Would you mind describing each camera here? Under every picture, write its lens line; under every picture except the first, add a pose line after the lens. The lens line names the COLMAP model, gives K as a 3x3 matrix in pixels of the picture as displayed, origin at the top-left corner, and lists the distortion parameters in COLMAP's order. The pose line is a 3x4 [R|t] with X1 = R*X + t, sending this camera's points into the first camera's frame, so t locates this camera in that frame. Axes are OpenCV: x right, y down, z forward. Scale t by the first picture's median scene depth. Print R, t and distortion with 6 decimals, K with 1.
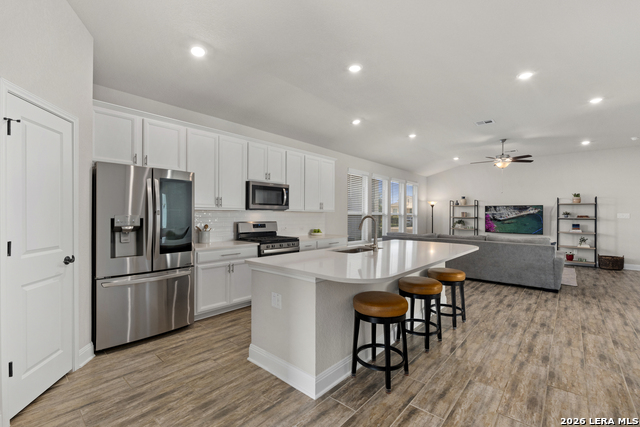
lens RADIAL K [[284.2, 0, 320.0], [0, 284.2, 213.5], [0, 0, 1]] dist [0.000191, -0.000062]
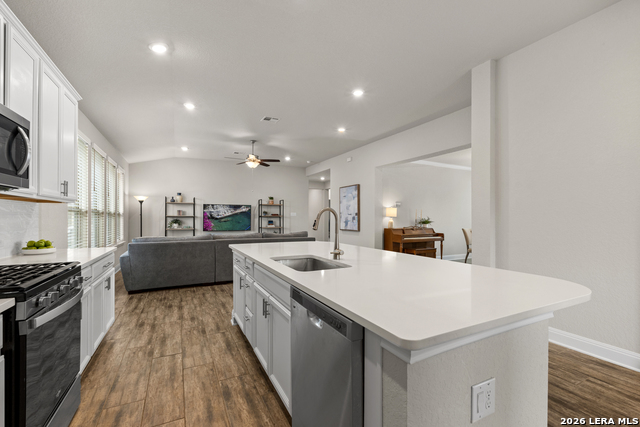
lens RADIAL K [[284.2, 0, 320.0], [0, 284.2, 213.5], [0, 0, 1]] dist [0.000191, -0.000062]
pose [[0.369907, 0.005951, 0.929050, -0.192684], [-0.002226, 0.999982, -0.005520, 0.011056], [-0.929066, -0.000026, 0.369913, 0.322039]]
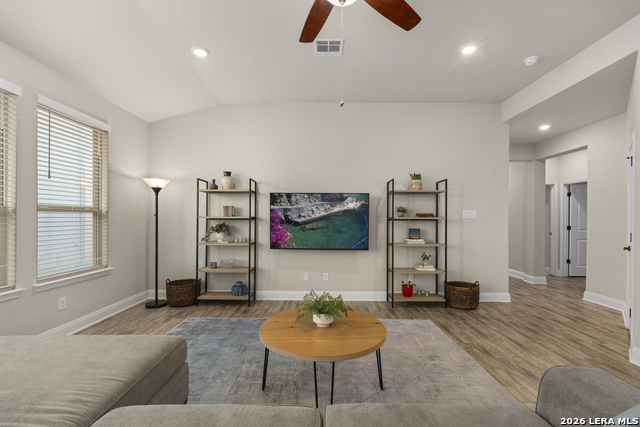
lens RADIAL K [[279.5, 0, 320.8], [0, 279.5, 214.5], [0, 0, 1]] dist [-0.002236, -0.000252]
pose [[0.760049, 0.006615, 0.649832, 0.403307], [-0.002650, 0.999971, -0.007079, 0.013696], [-0.649860, 0.003658, 0.760045, 0.696009]]
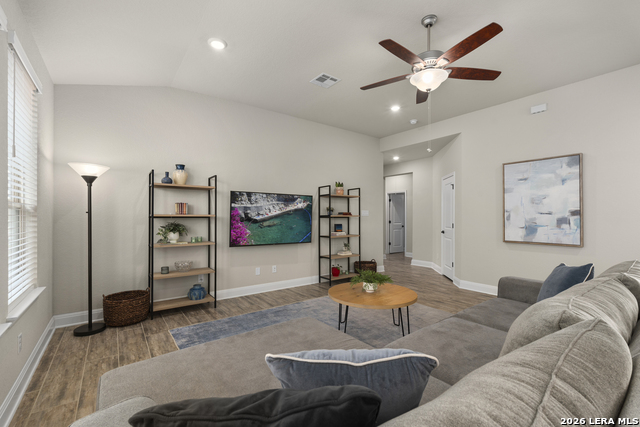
lens RADIAL K [[279.5, 0, 320.8], [0, 279.5, 214.5], [0, 0, 1]] dist [-0.002236, -0.000252]
pose [[0.203417, 0.001645, 0.979091, 0.192121], [-0.005490, 0.999985, -0.000540, 0.013229], [-0.979077, -0.005265, 0.203423, 0.886892]]
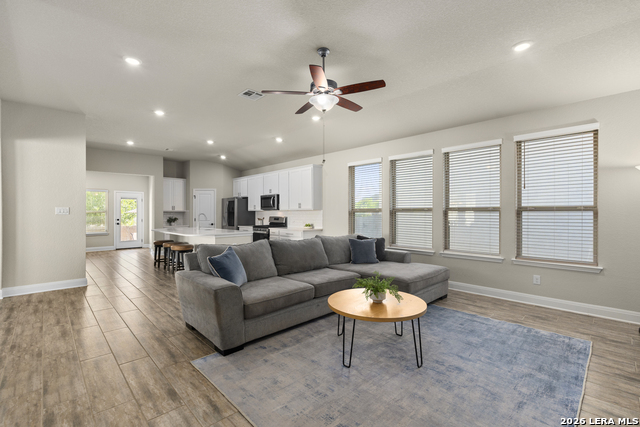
lens RADIAL K [[284.2, 0, 320.0], [0, 284.2, 213.5], [0, 0, 1]] dist [0.000191, -0.000062]
pose [[-0.080480, -0.006369, -0.996736, 0.926650], [0.004708, 0.999966, -0.006770, 0.013173], [0.996745, -0.005237, -0.080447, 0.857222]]
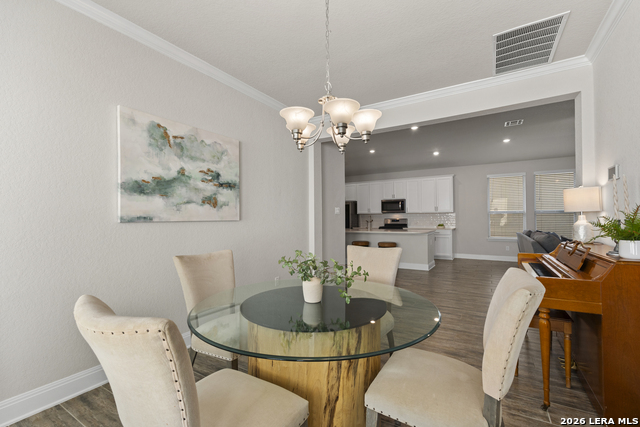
lens RADIAL K [[279.5, 0, 320.8], [0, 279.5, 214.5], [0, 0, 1]] dist [-0.002236, -0.000252]
pose [[0.167548, -0.022364, -0.985610, 1.001297], [0.008037, 0.999740, -0.021318, 0.022120], [0.985831, -0.004350, 0.167684, 0.089079]]
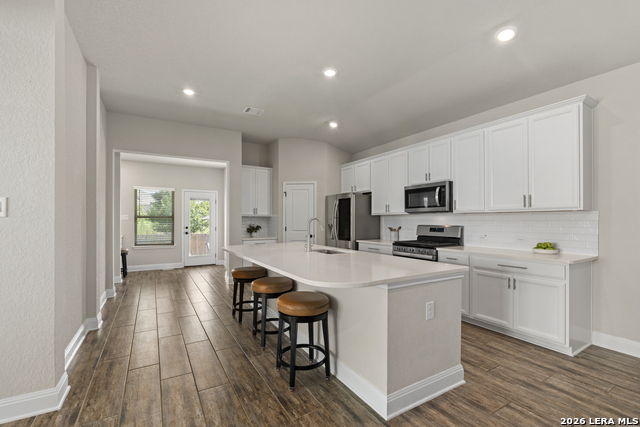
lens RADIAL K [[281.8, 0, 319.1], [0, 281.8, 219.2], [0, 0, 1]] dist [-0.000047, 0.000052]
pose [[-0.307277, -0.009854, -0.951569, 0.477533], [0.002222, 0.999936, -0.011073, 0.010625], [0.951618, -0.005517, -0.307235, 0.556327]]
